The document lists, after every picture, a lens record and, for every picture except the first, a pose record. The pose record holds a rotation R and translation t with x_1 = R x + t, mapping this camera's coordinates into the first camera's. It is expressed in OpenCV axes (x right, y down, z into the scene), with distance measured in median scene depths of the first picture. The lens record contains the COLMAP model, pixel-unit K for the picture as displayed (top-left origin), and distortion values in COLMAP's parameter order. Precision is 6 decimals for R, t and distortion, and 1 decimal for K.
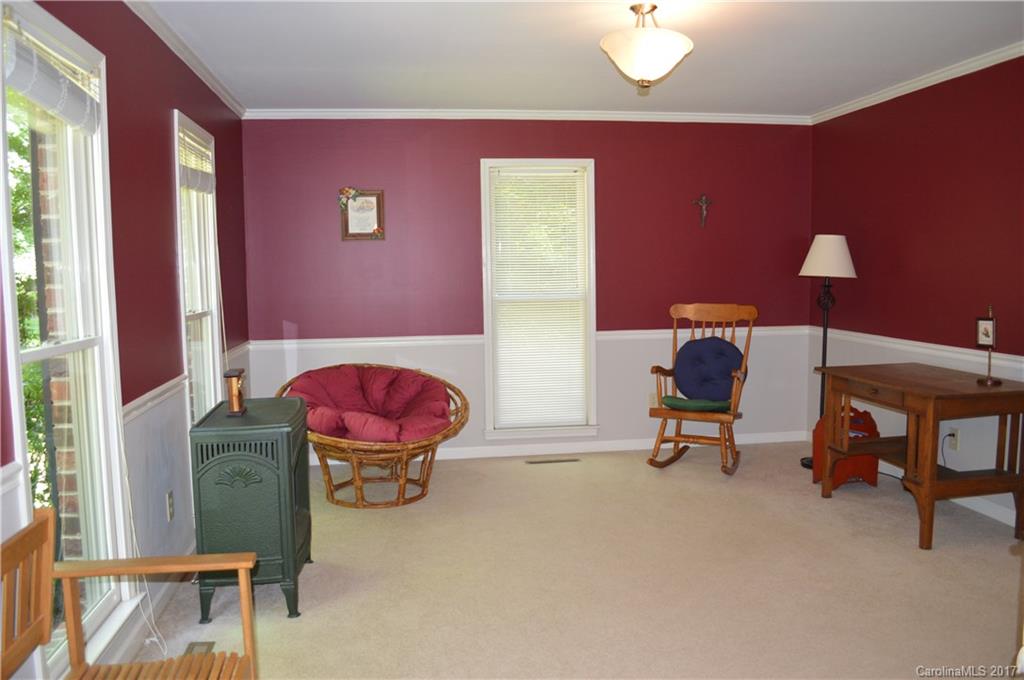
lens RADIAL K [[830.7, 0, 512.0], [0, 830.7, 340.0], [0, 0, 1]] dist [-0.059265, -0.001200]
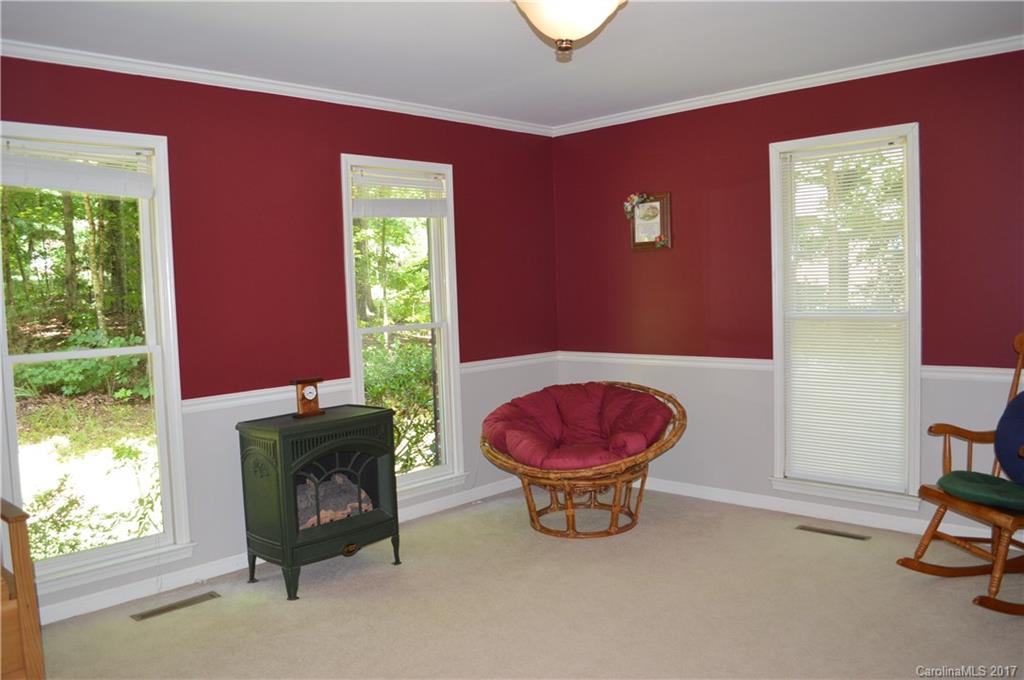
lens RADIAL K [[830.7, 0, 512.0], [0, 830.7, 340.0], [0, 0, 1]] dist [-0.059265, -0.001200]
pose [[0.610257, 0.046585, -0.790833, 0.465949], [-0.043402, 0.998736, 0.025340, -0.036691], [0.791014, 0.018860, 0.611507, 0.315759]]
